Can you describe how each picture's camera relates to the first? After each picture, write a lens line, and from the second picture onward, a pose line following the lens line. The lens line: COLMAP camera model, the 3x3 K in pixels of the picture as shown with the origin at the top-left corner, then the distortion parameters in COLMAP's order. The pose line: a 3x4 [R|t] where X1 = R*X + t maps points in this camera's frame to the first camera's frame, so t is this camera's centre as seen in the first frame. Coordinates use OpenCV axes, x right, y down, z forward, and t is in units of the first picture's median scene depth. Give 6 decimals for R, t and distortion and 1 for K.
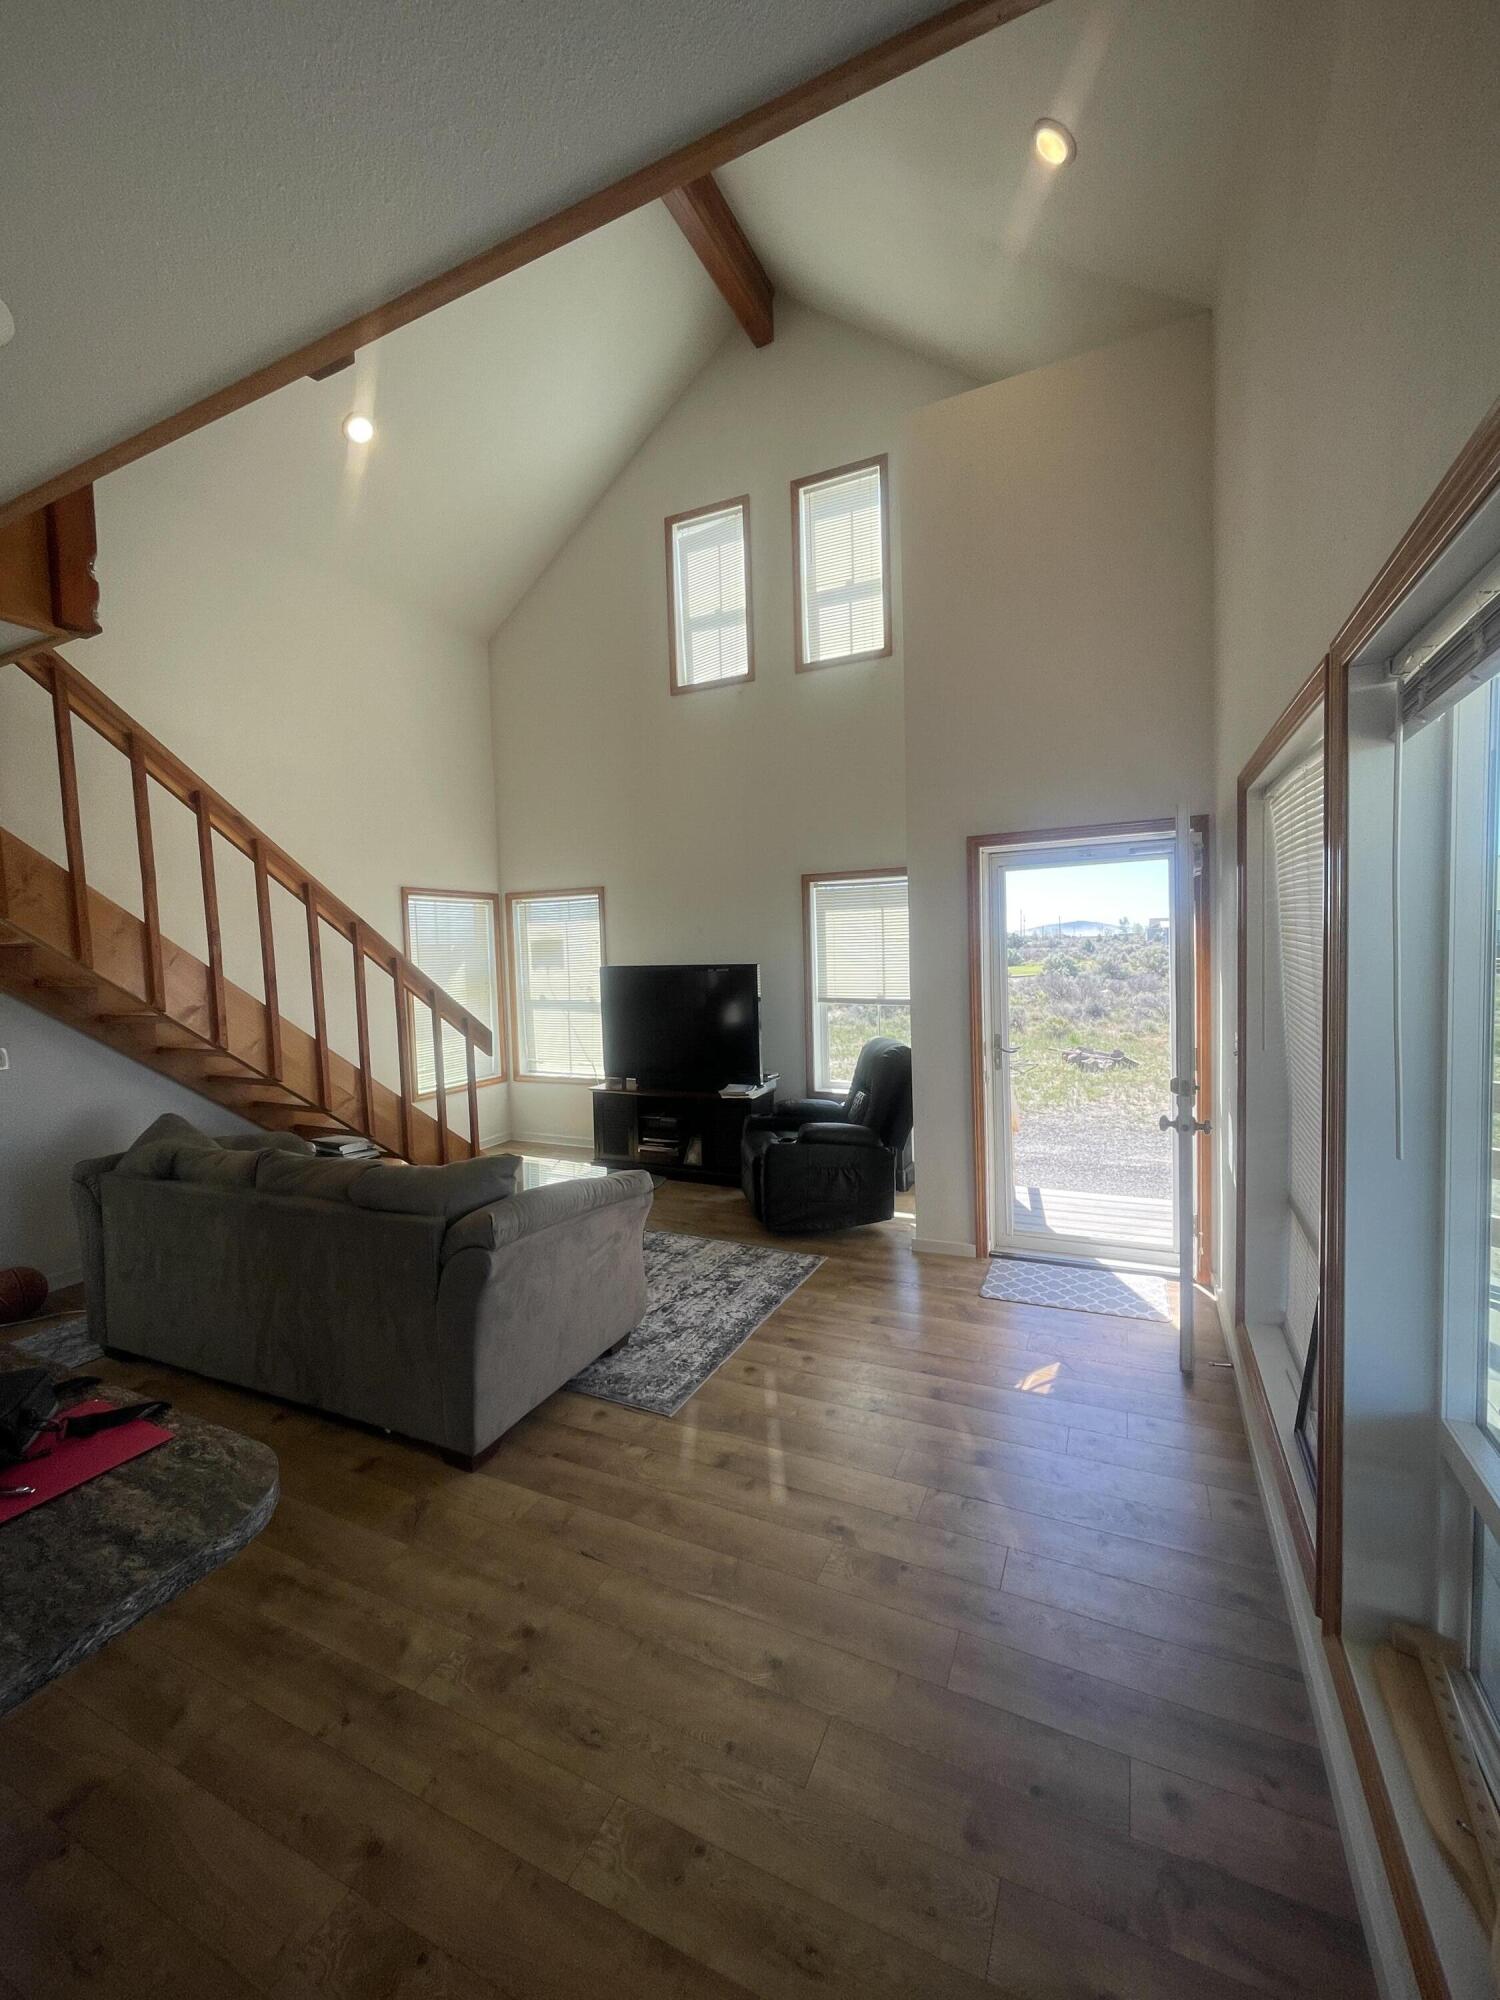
lens RADIAL K [[806.0, 0, 746.8], [0, 806.0, 991.5], [0, 0, 1]] dist [-0.004370, -0.000800]
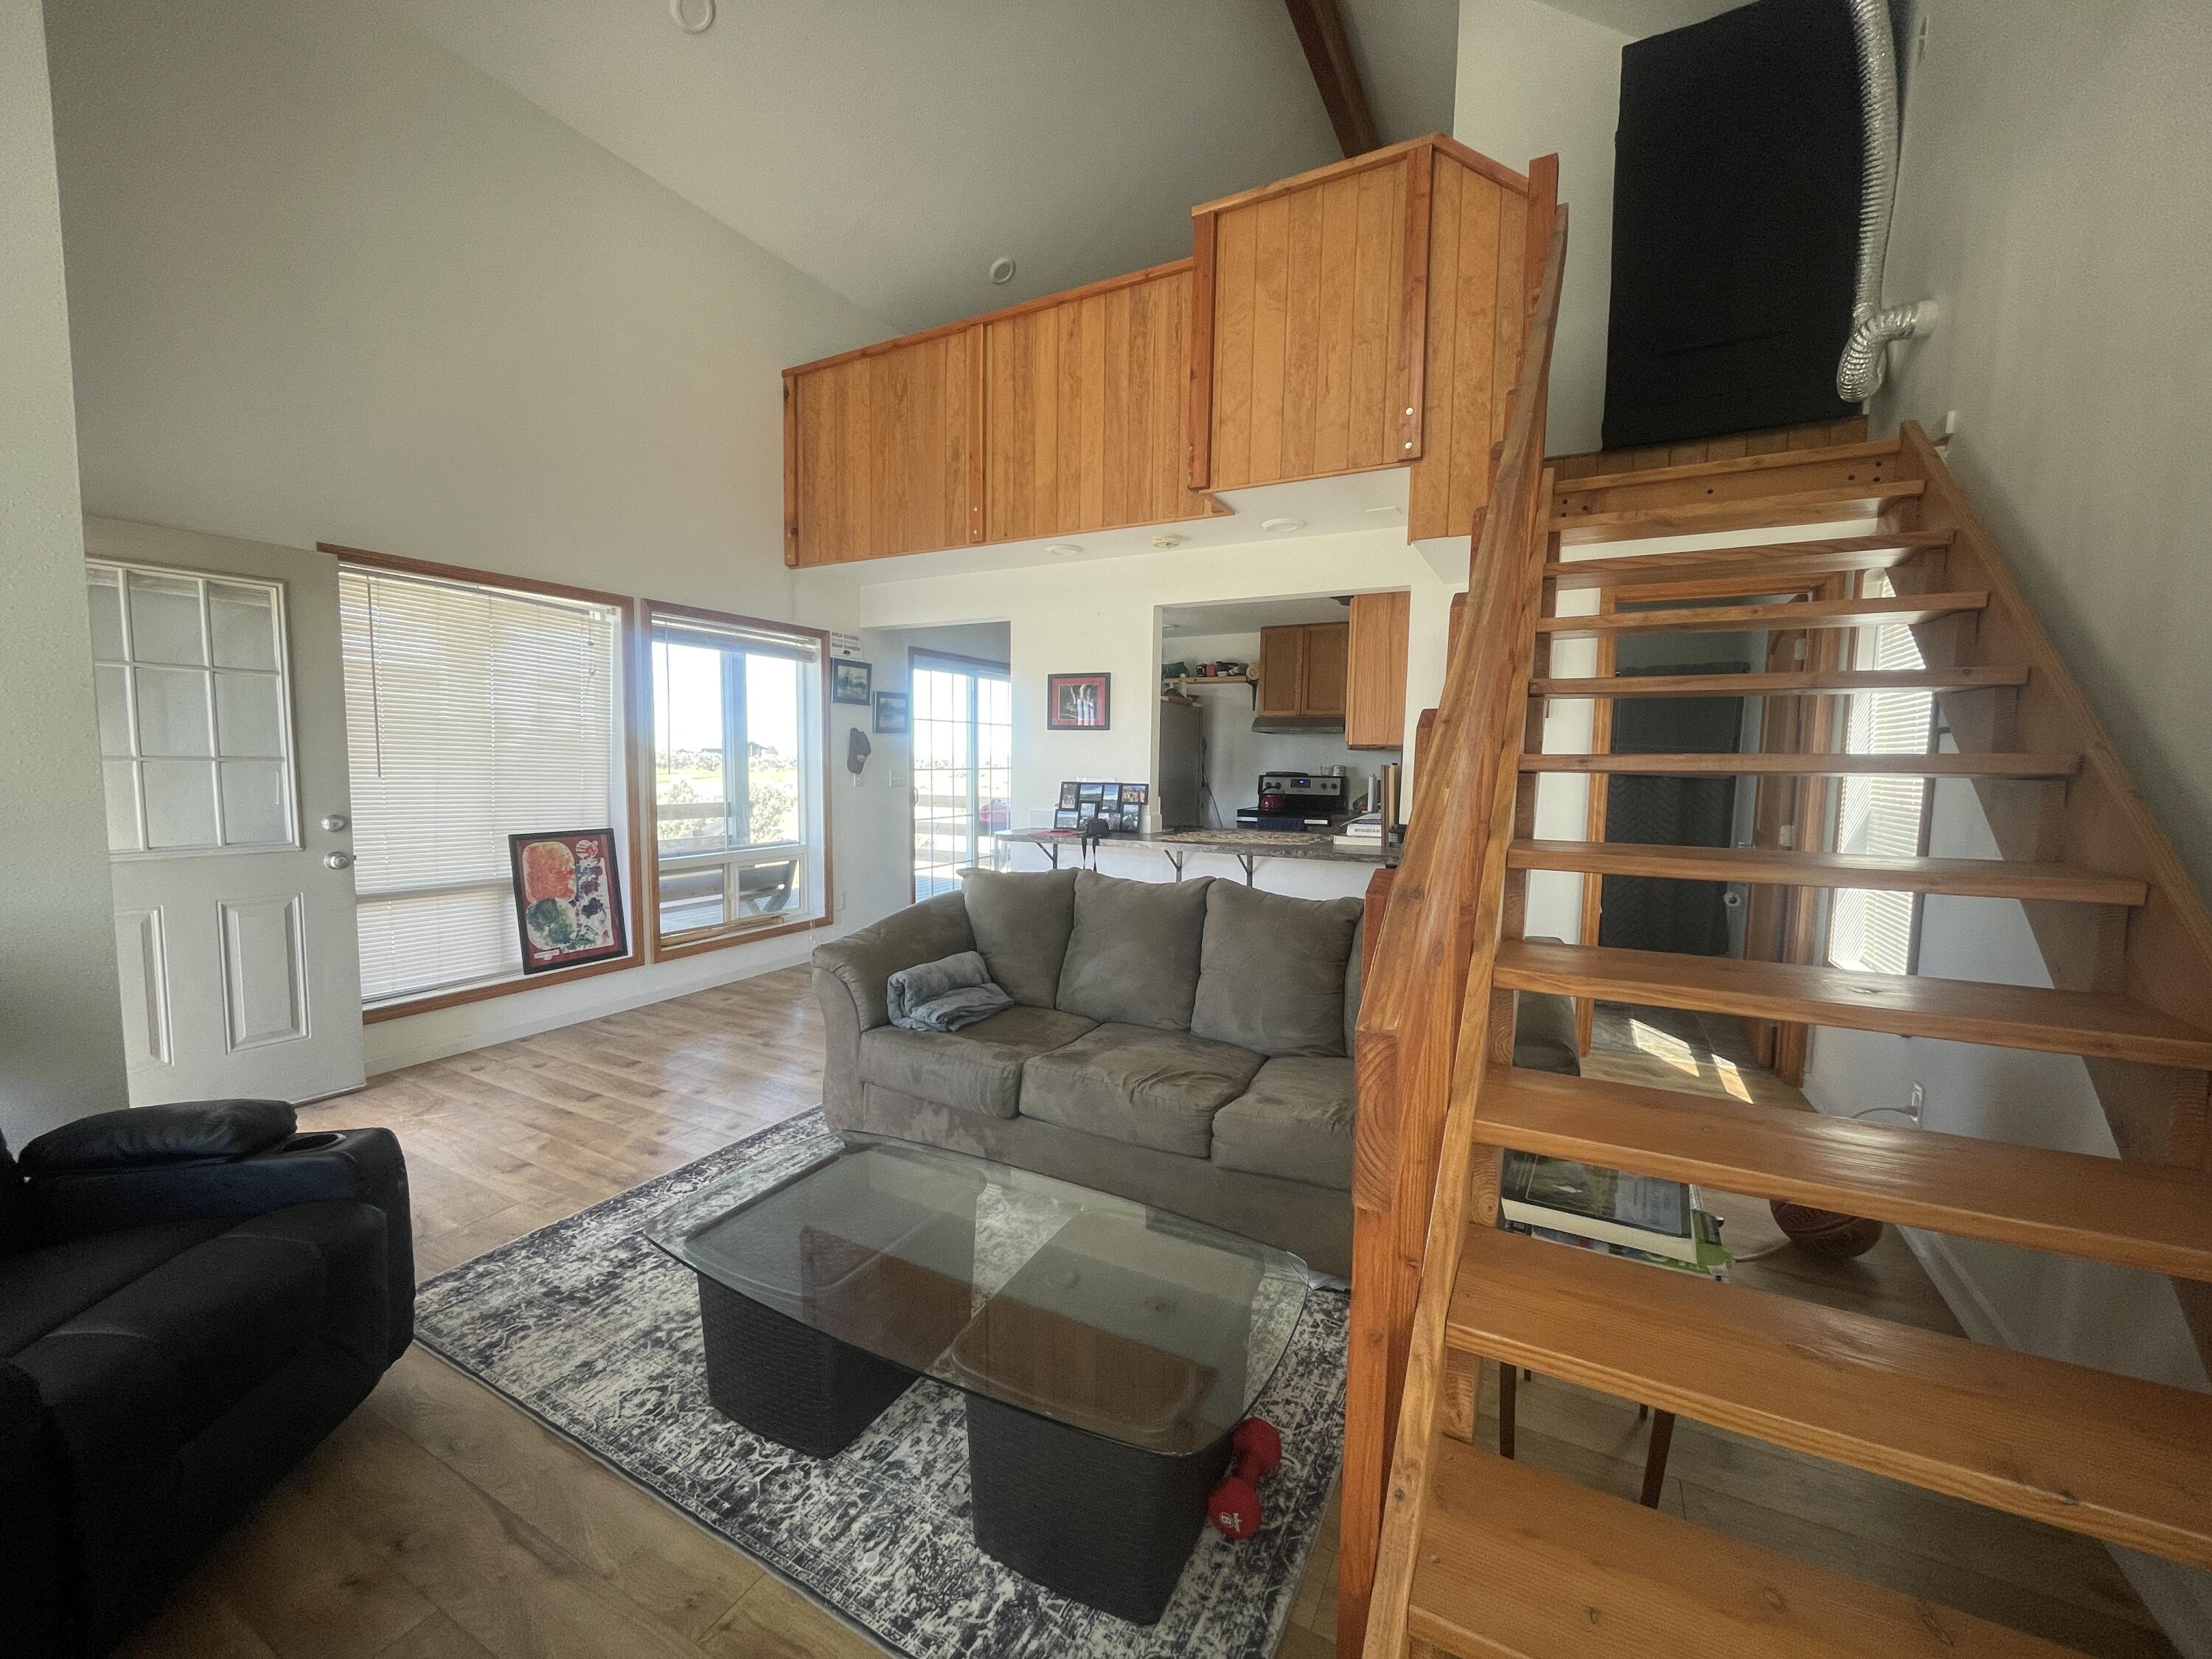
lens RADIAL K [[891.4, 0, 1079.0], [0, 891.4, 821.5], [0, 0, 1]] dist [-0.004370, -0.000800]
pose [[-0.997524, 0.013634, 0.068996, -0.352016], [0.022274, 0.991773, 0.126054, -0.005165], [-0.066709, 0.127279, -0.989621, 1.446031]]
